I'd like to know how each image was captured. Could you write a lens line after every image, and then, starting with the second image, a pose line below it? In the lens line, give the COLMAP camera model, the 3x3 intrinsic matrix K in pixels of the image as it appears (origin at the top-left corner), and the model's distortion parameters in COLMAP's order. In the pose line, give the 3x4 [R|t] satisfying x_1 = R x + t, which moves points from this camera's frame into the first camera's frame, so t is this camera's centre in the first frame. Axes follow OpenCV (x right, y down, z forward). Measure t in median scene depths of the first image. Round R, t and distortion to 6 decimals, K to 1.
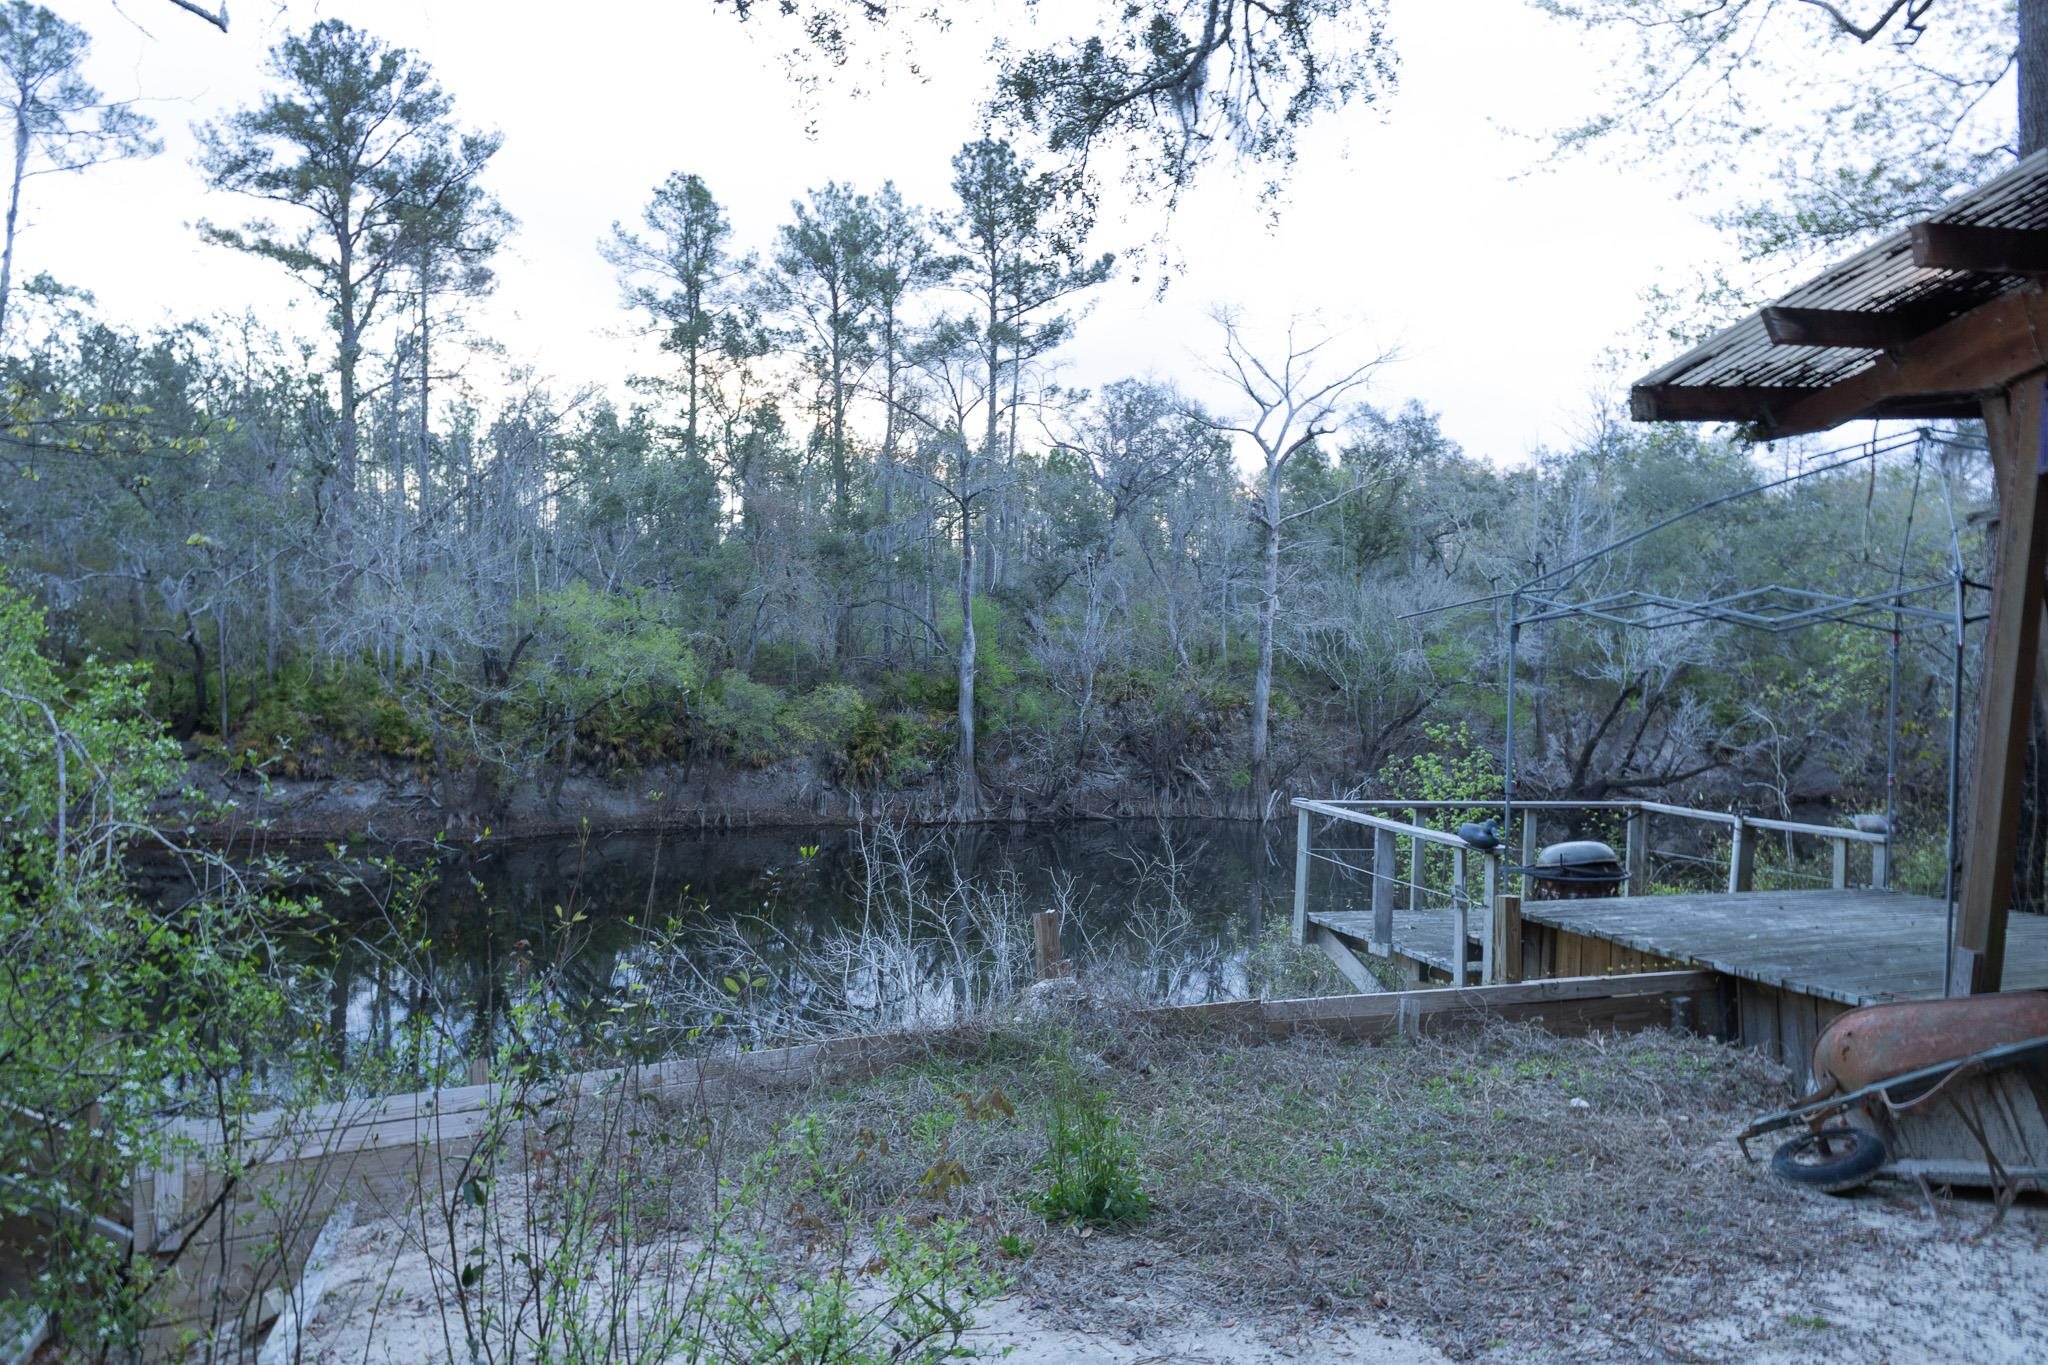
lens RADIAL K [[1653.7, 0, 1023.4], [0, 1653.7, 668.6], [0, 0, 1]] dist [0.058221, -0.084299]
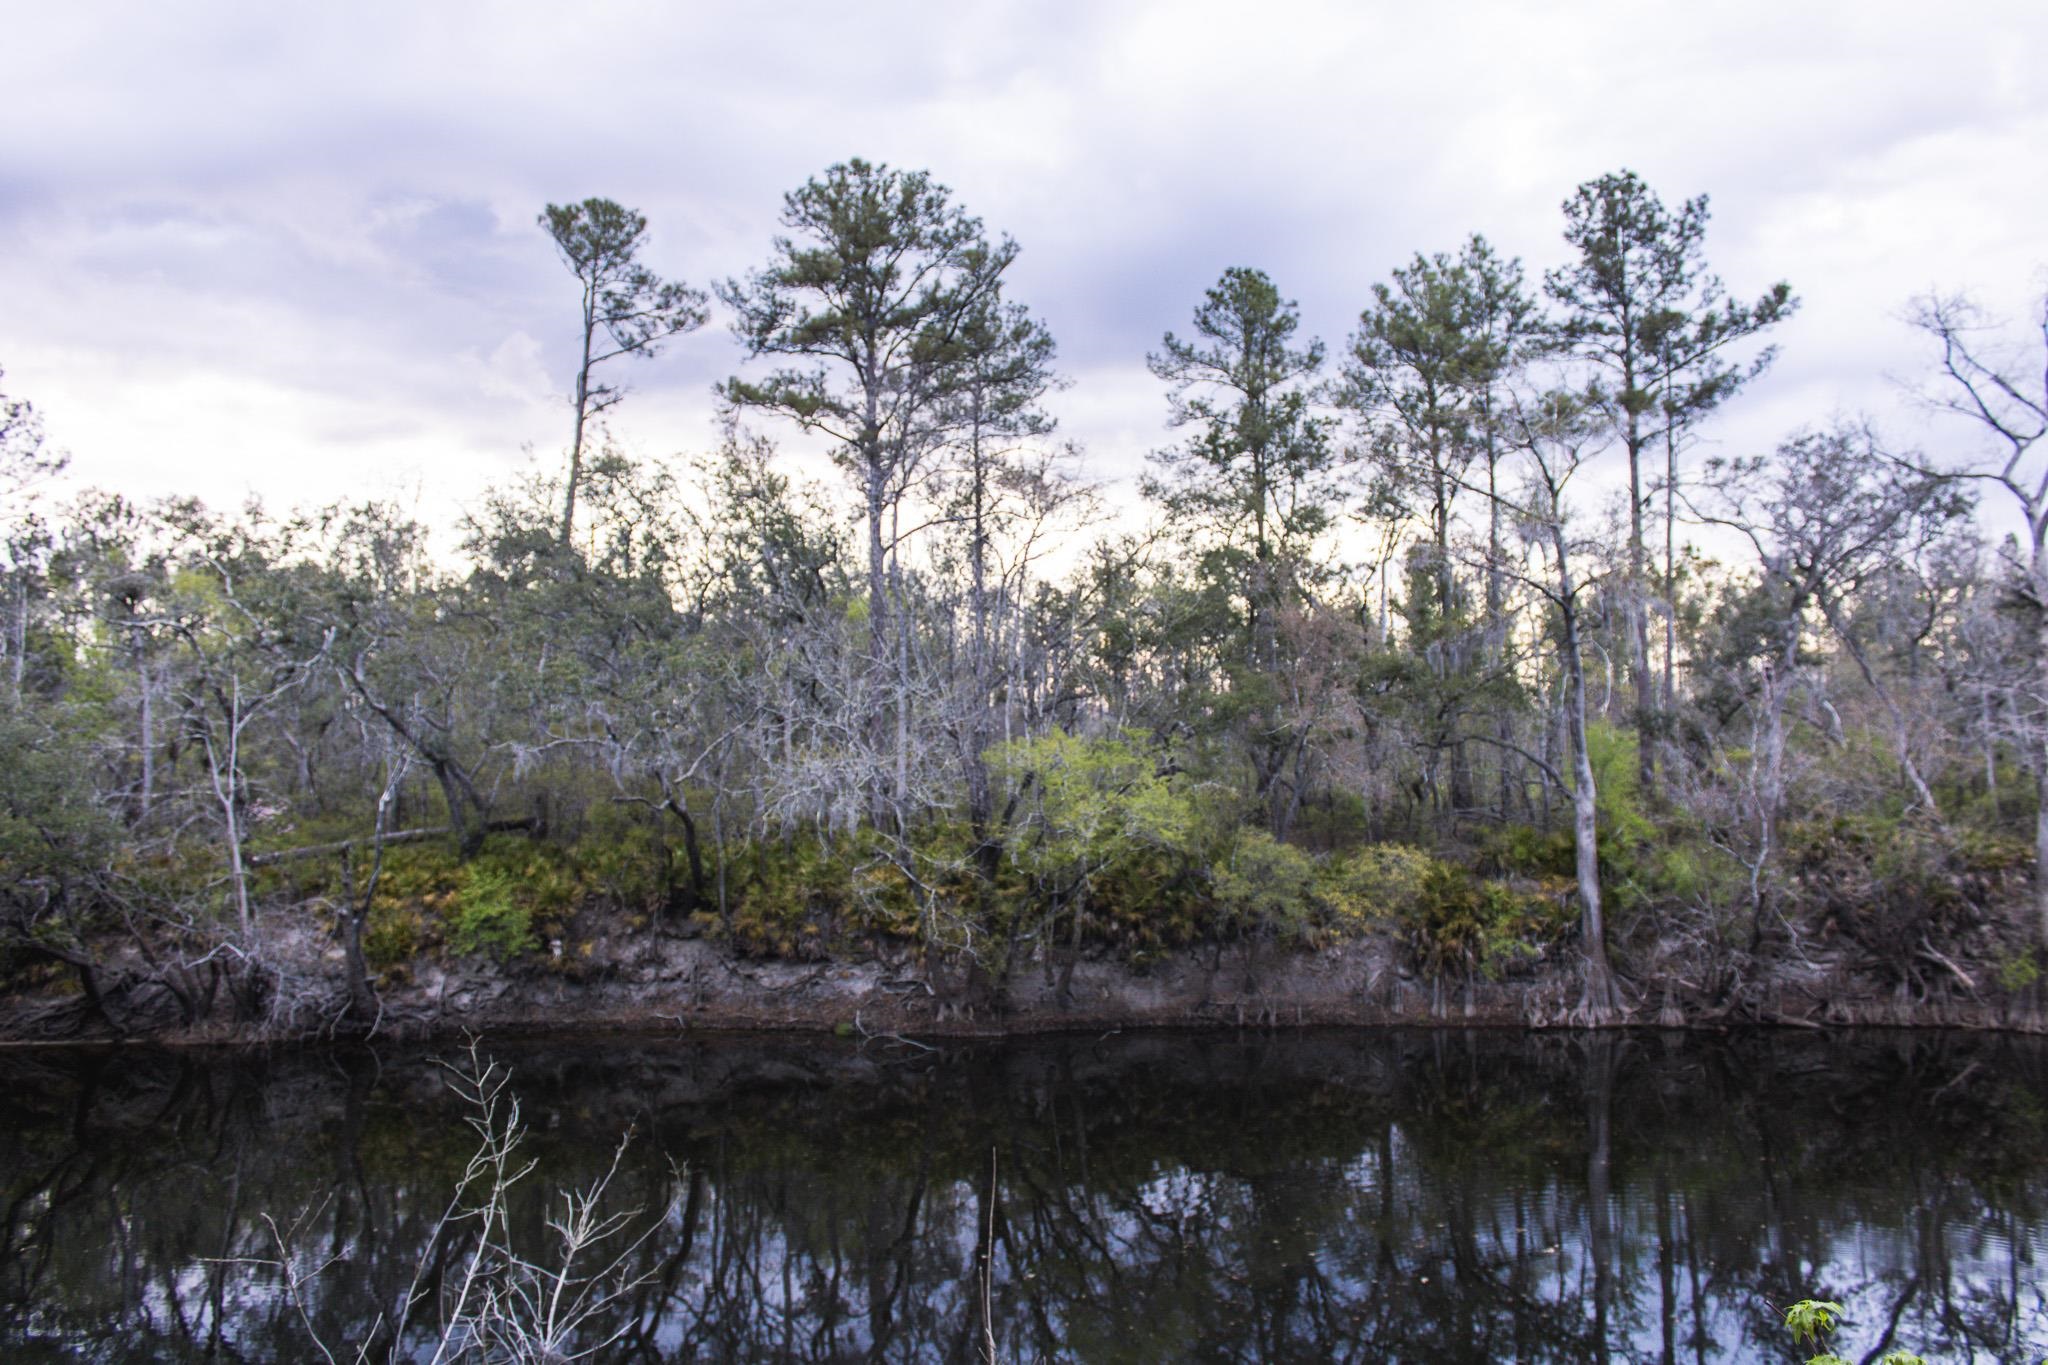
lens RADIAL K [[1653.7, 0, 1023.4], [0, 1653.7, 668.6], [0, 0, 1]] dist [0.058221, -0.084299]
pose [[0.908181, -0.064234, -0.413619, 0.050205], [0.022856, 0.994291, -0.104228, 0.004320], [0.417953, 0.085204, 0.904464, 0.190439]]
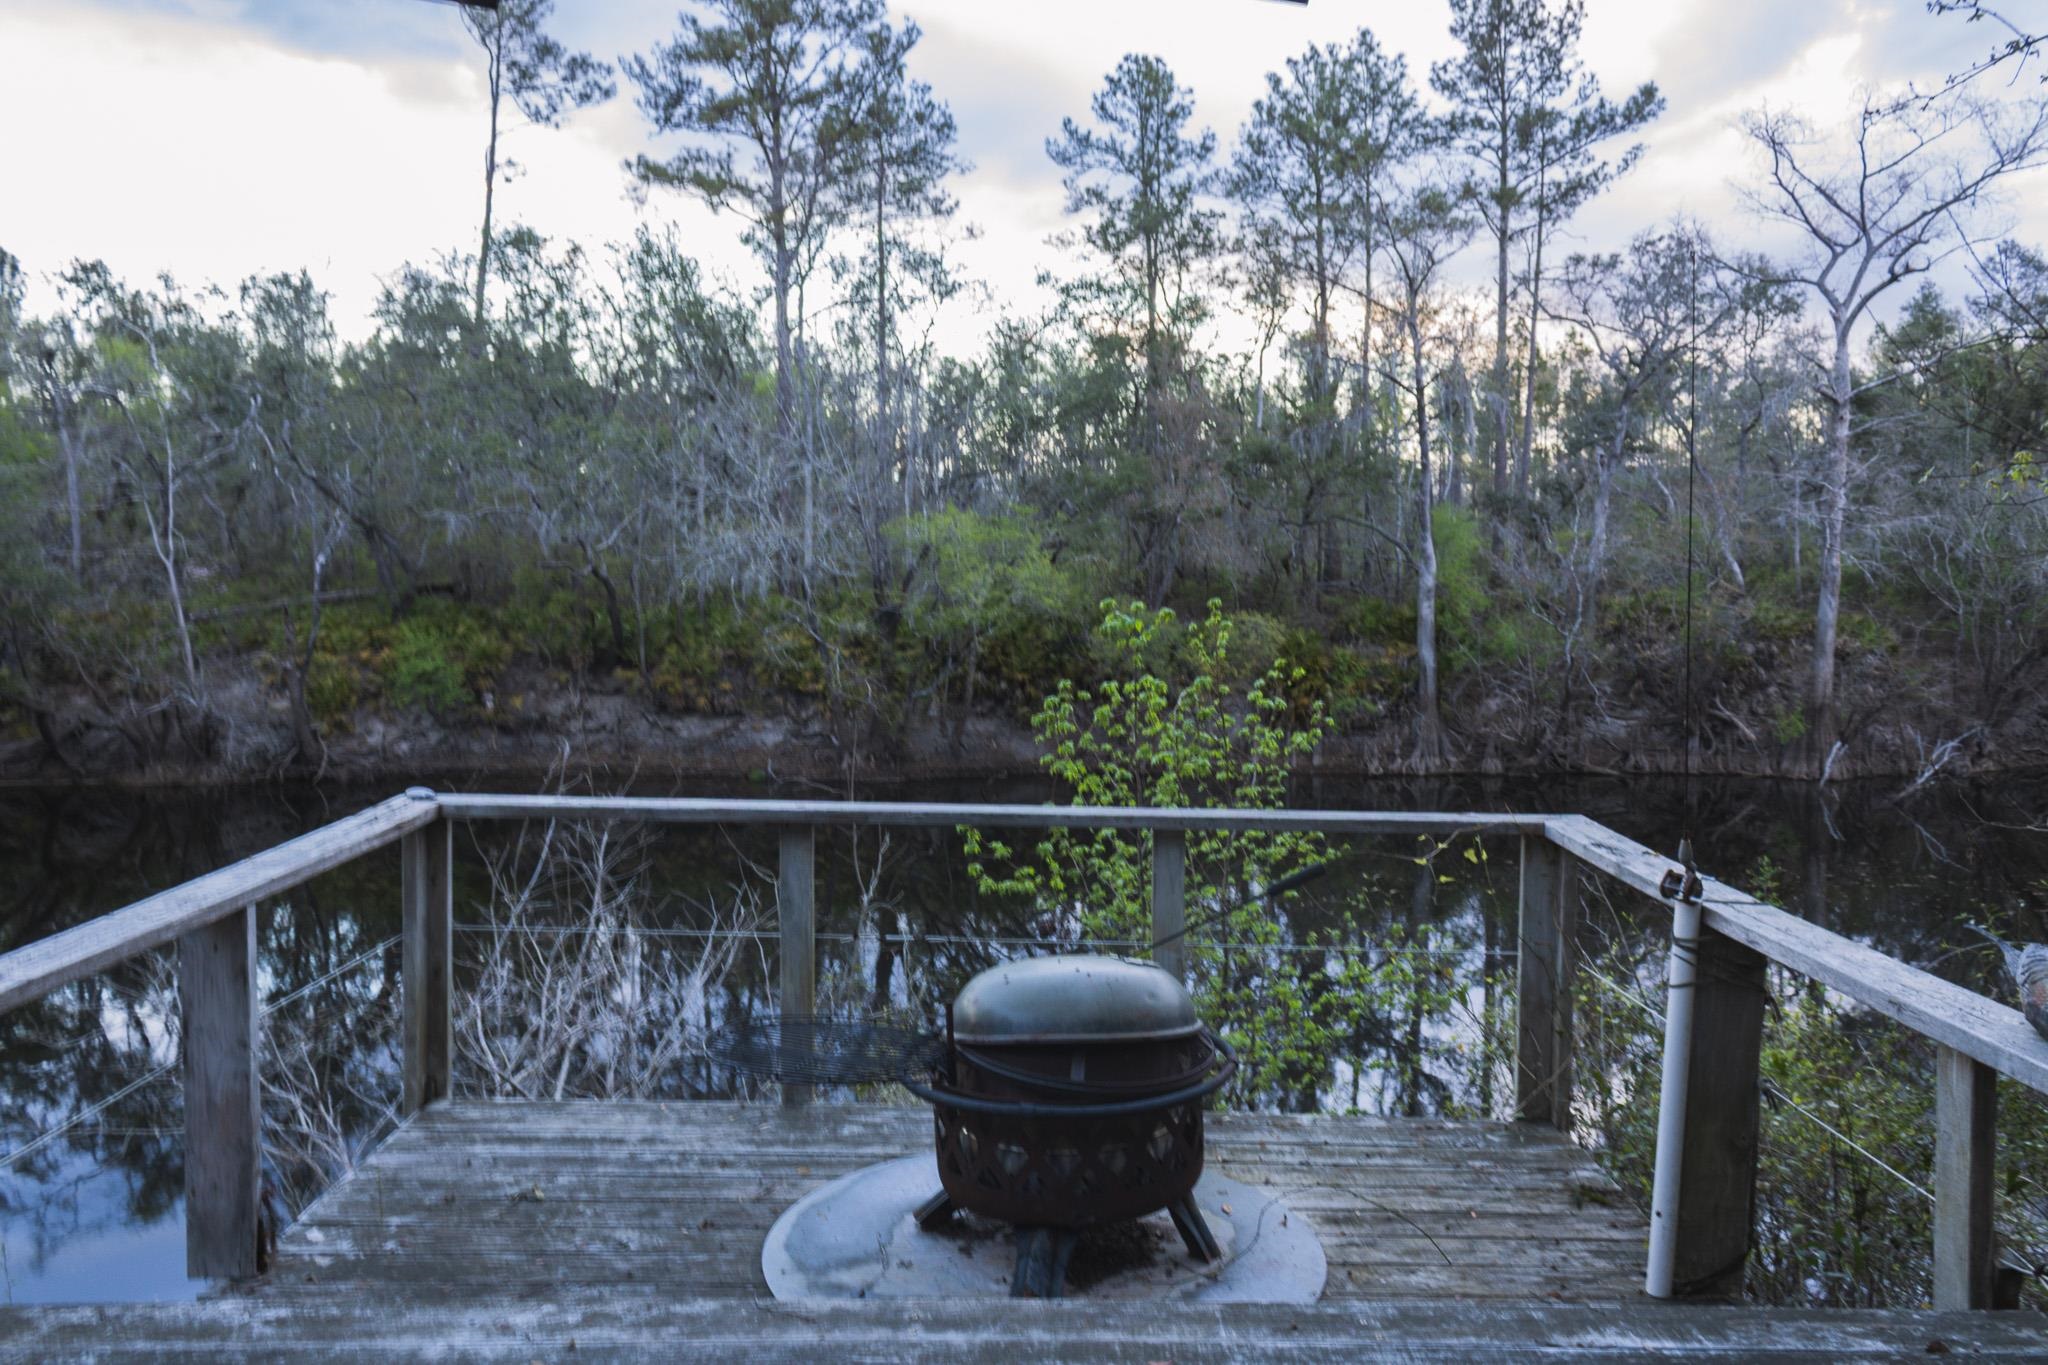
lens RADIAL K [[1653.7, 0, 1023.4], [0, 1653.7, 668.6], [0, 0, 1]] dist [0.058221, -0.084299]
pose [[0.930165, -0.000760, -0.367141, 0.082299], [0.014093, 0.999335, 0.033636, 0.007191], [0.366871, -0.036462, 0.929557, 0.132622]]
